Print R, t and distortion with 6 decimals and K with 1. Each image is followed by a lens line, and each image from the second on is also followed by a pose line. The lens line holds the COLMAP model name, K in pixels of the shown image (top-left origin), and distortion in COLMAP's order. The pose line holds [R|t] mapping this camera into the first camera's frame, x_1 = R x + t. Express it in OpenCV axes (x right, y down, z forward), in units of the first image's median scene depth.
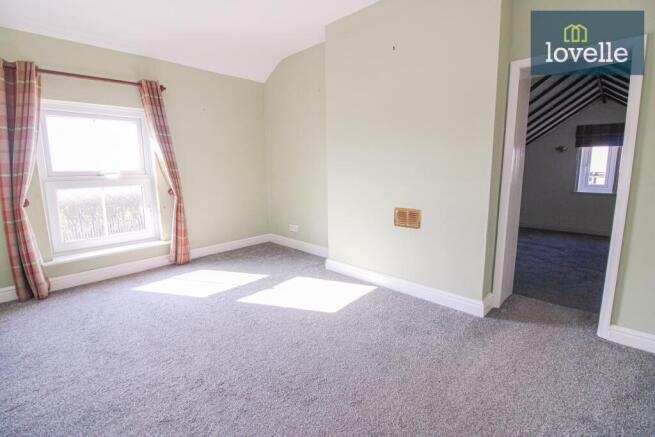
lens RADIAL K [[304.7, 0, 326.1], [0, 304.7, 218.7], [0, 0, 1]] dist [-0.003916, -0.000442]
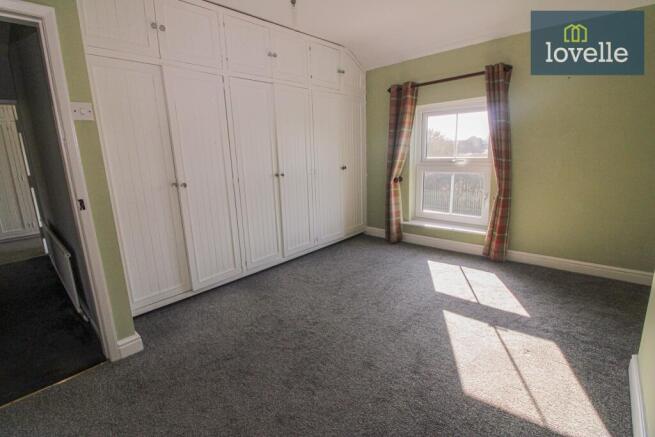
lens RADIAL K [[304.7, 0, 326.9], [0, 304.7, 215.7], [0, 0, 1]] dist [-0.003916, -0.000442]
pose [[0.049692, 0.208929, -0.976668, 0.468534], [-0.151010, 0.968205, 0.199435, -0.117198], [0.987282, 0.137576, 0.079662, 0.518465]]
